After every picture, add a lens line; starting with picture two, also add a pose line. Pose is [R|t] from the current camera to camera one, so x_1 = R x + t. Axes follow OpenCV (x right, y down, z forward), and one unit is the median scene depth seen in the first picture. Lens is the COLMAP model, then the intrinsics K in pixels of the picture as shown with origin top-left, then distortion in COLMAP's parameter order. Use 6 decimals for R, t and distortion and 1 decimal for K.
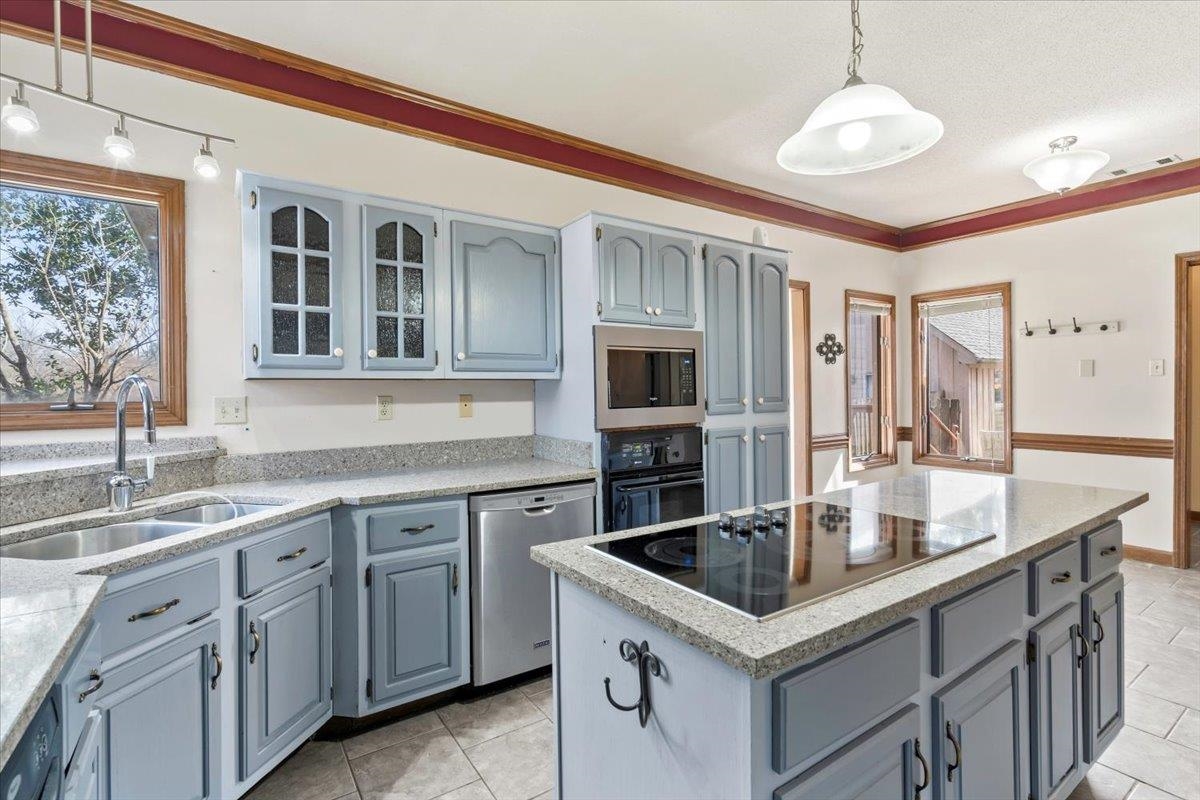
lens RADIAL K [[552.9, 0, 597.1], [0, 552.9, 397.4], [0, 0, 1]] dist [-0.003934, 0.000887]
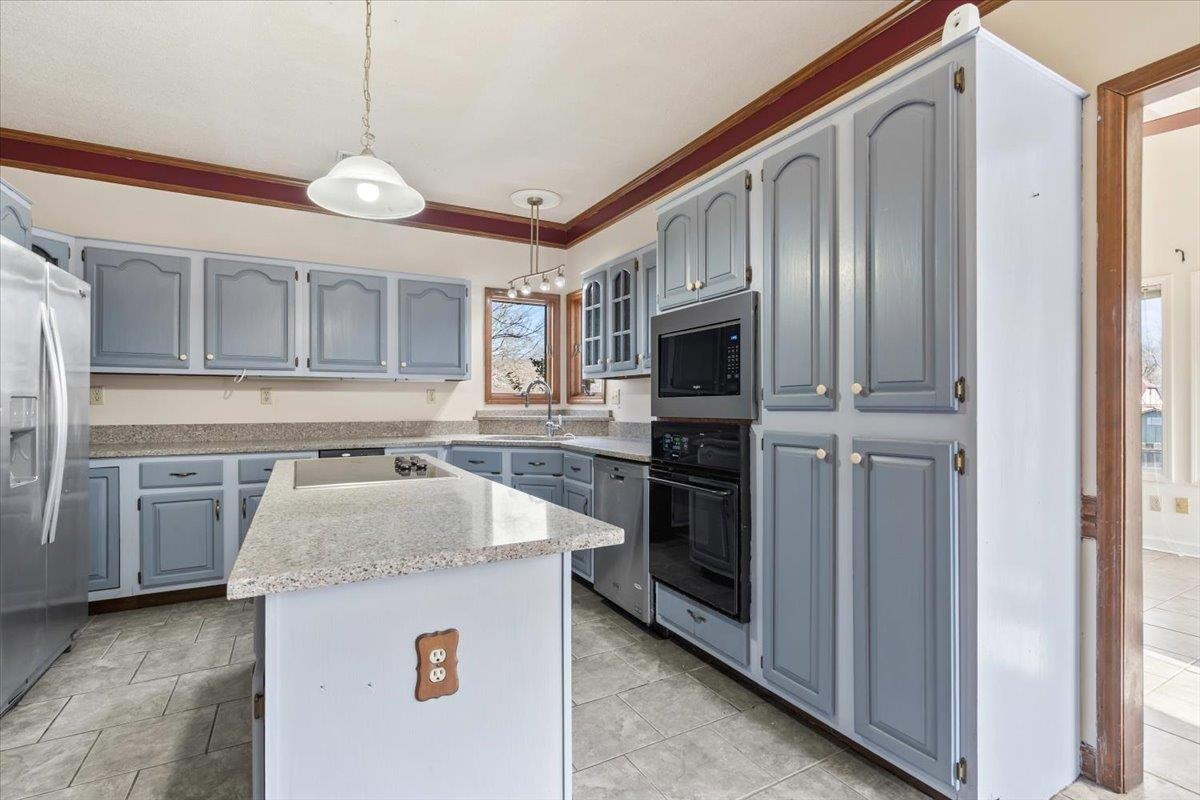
lens RADIAL K [[552.9, 0, 605.5], [0, 552.9, 402.8], [0, 0, 1]] dist [-0.003934, 0.000887]
pose [[-0.082435, 0.013040, -0.996511, 1.017668], [-0.000868, 0.999913, 0.013156, 0.016699], [0.996596, 0.001950, -0.082417, 0.968682]]
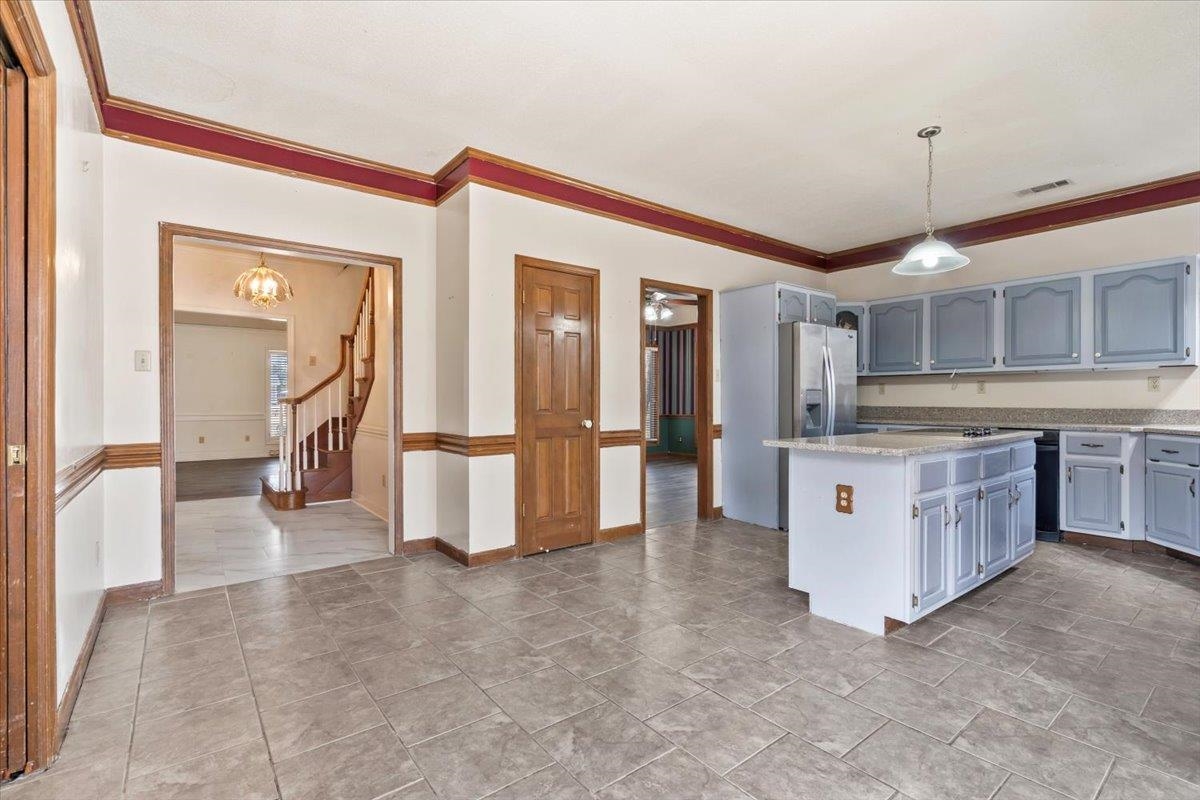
lens RADIAL K [[552.9, 0, 588.9], [0, 552.9, 402.0], [0, 0, 1]] dist [-0.003934, 0.000887]
pose [[-0.998103, 0.017965, -0.058879, 1.132496], [0.017459, 0.999806, 0.009097, 0.029016], [0.059031, 0.008051, -0.998224, 1.797425]]
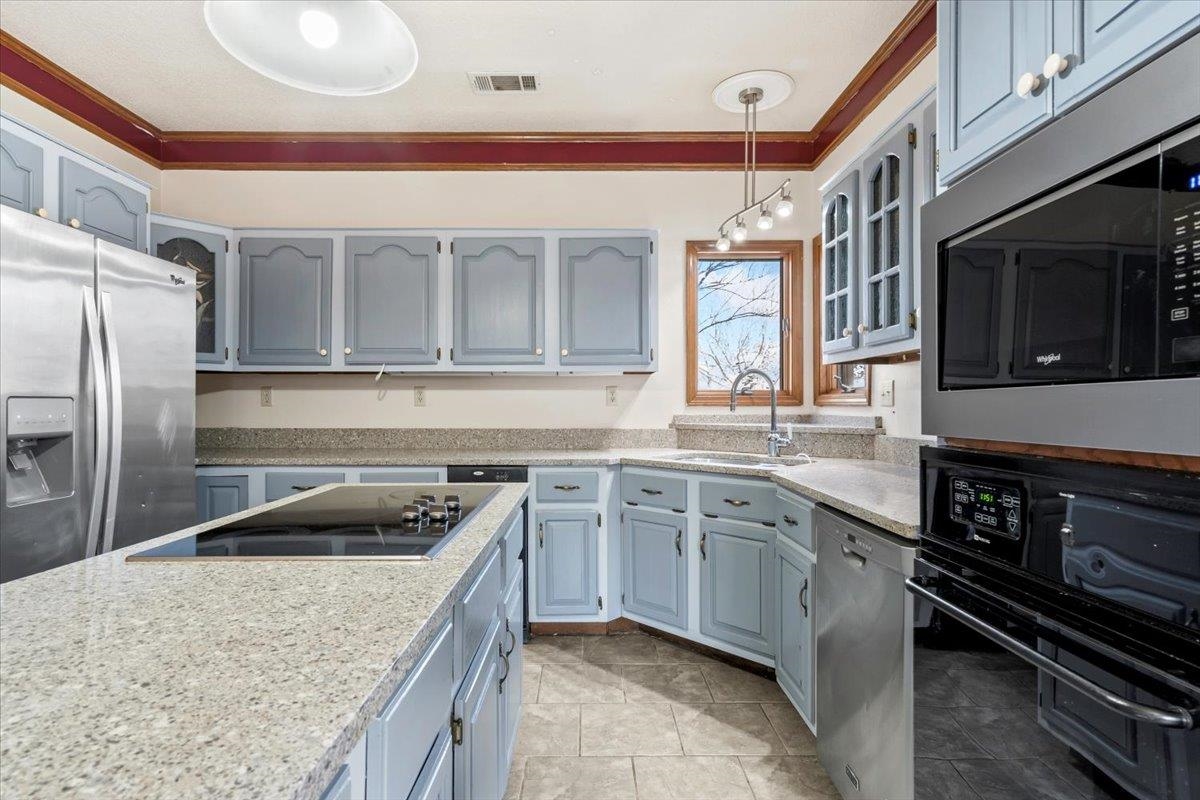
lens RADIAL K [[600.1, 0, 590.8], [0, 600.1, 404.2], [0, 0, 1]] dist [-0.001025, 0.001123]
pose [[-0.558457, 0.012886, -0.829434, 0.545195], [0.006170, 0.999916, 0.011380, 0.023482], [0.829511, 0.001238, -0.558489, 1.016493]]
